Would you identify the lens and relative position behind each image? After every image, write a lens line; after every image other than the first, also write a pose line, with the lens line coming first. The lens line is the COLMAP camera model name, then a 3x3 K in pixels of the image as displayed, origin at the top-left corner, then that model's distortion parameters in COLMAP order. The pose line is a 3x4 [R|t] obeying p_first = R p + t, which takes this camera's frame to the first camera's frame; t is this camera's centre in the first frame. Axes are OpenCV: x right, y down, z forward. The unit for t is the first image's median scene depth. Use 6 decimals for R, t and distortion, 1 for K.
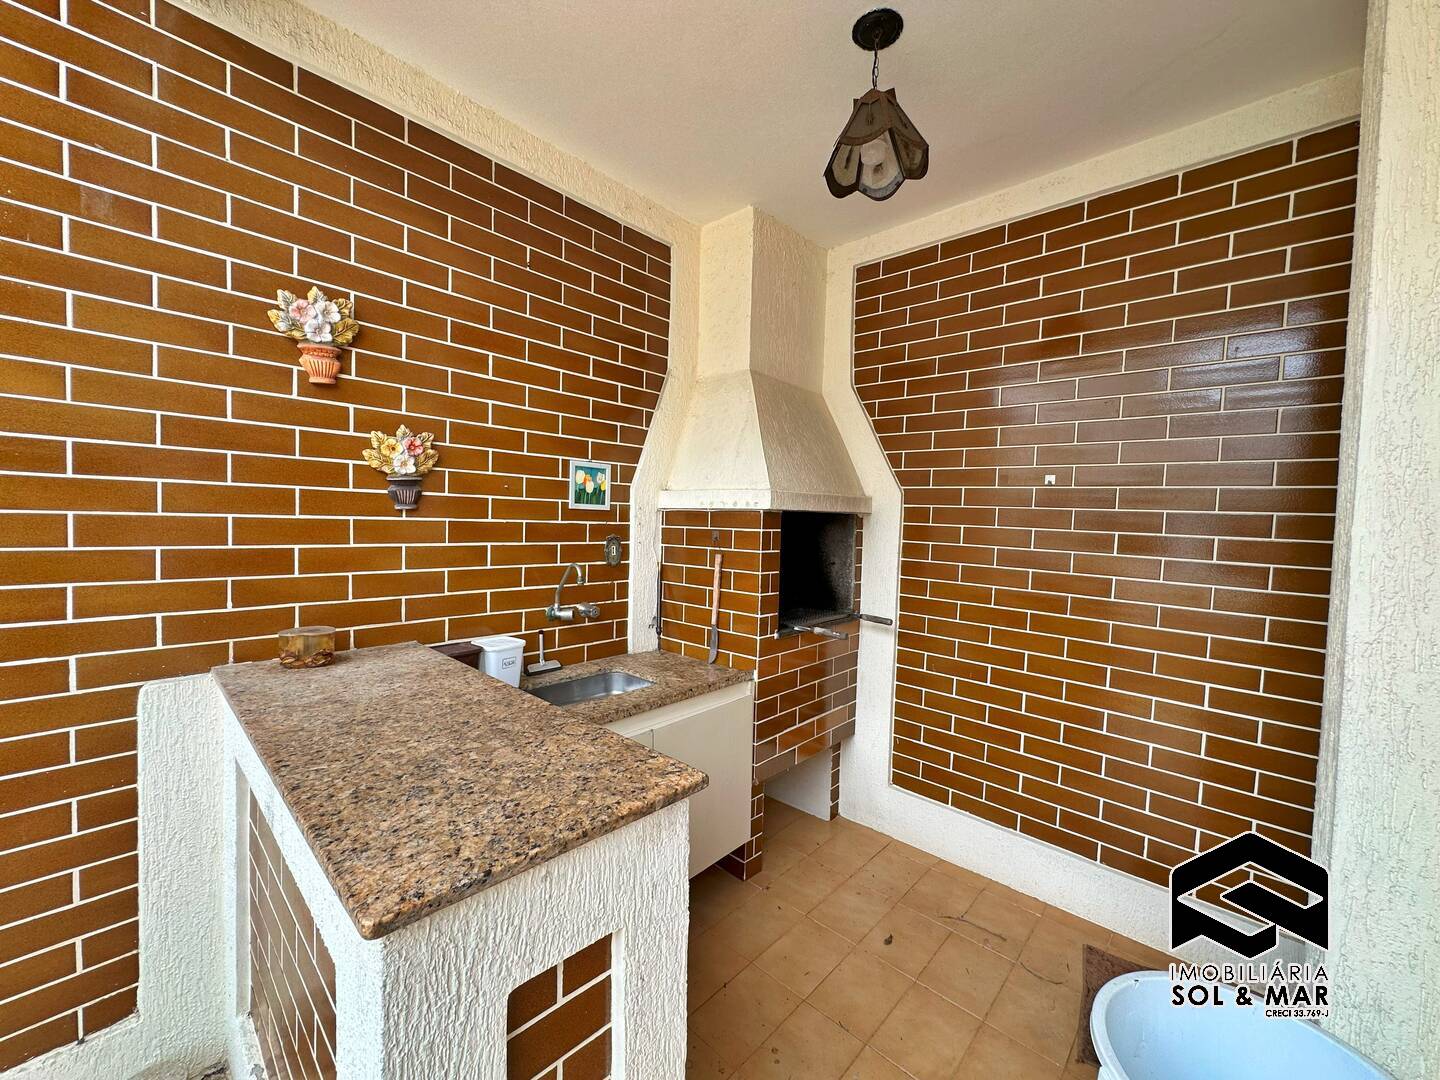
lens RADIAL K [[574.2, 0, 720.0], [0, 574.2, 540.0], [0, 0, 1]] dist [-0.001945, 0.000494]
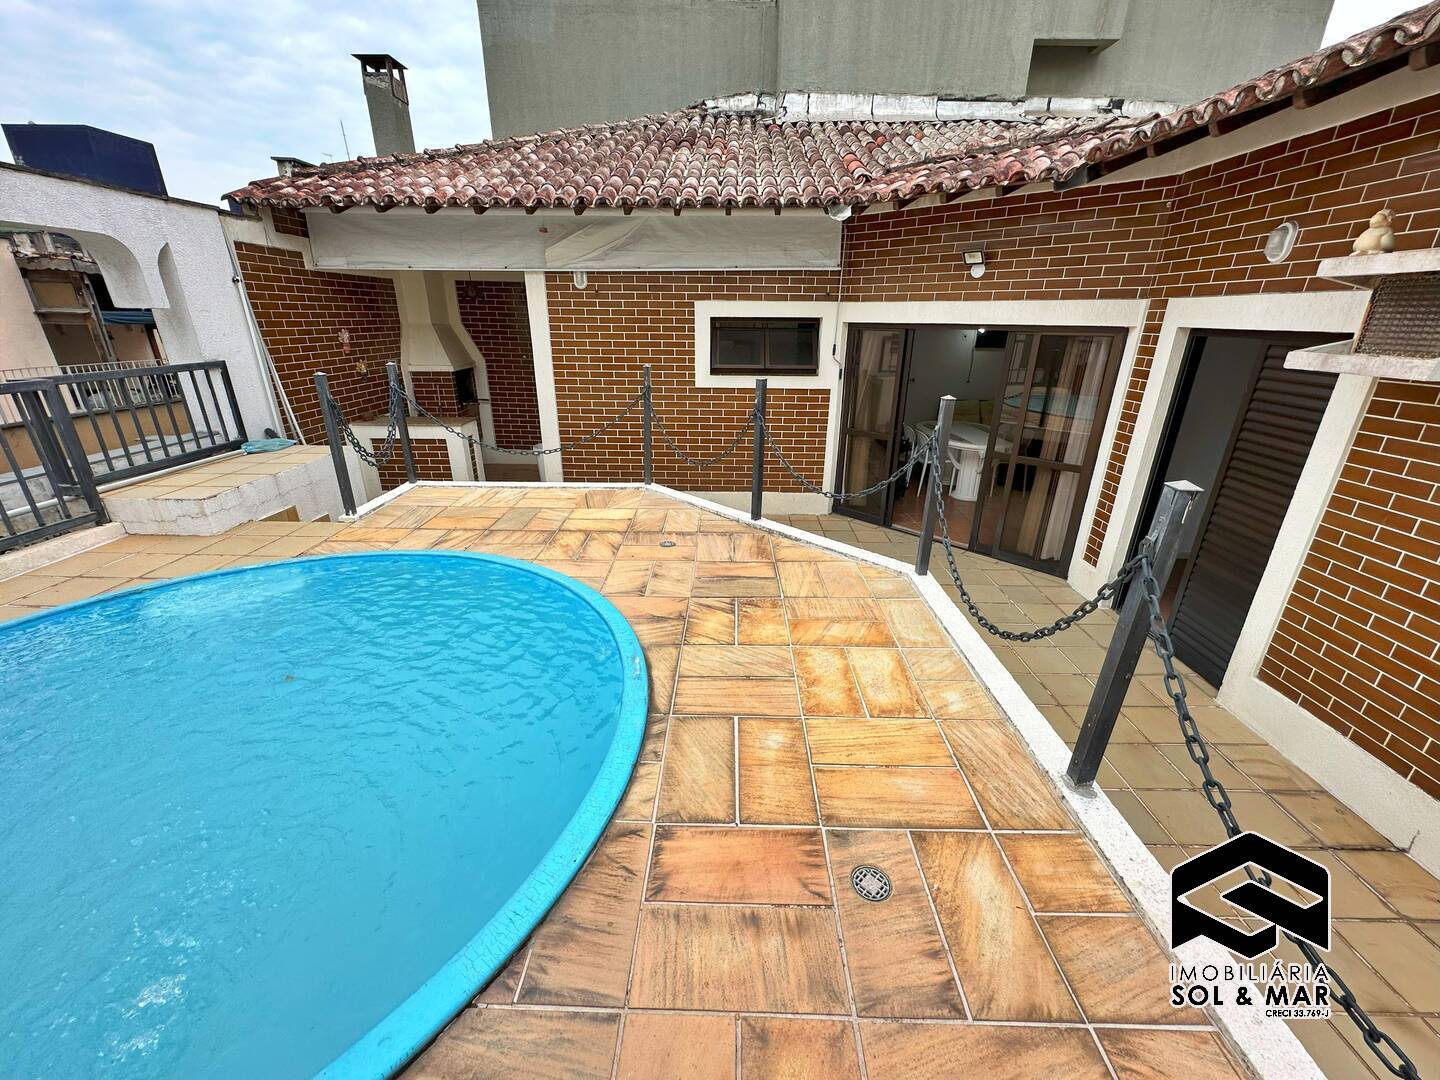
lens RADIAL K [[565.8, 0, 720.0], [0, 565.8, 540.0], [0, 0, 1]] dist [-0.001411, 0.000109]
pose [[0.735002, -0.265333, 0.623995, -1.039425], [0.033906, 0.933490, 0.356998, -0.240859], [-0.677216, -0.241237, 0.695113, -2.540209]]
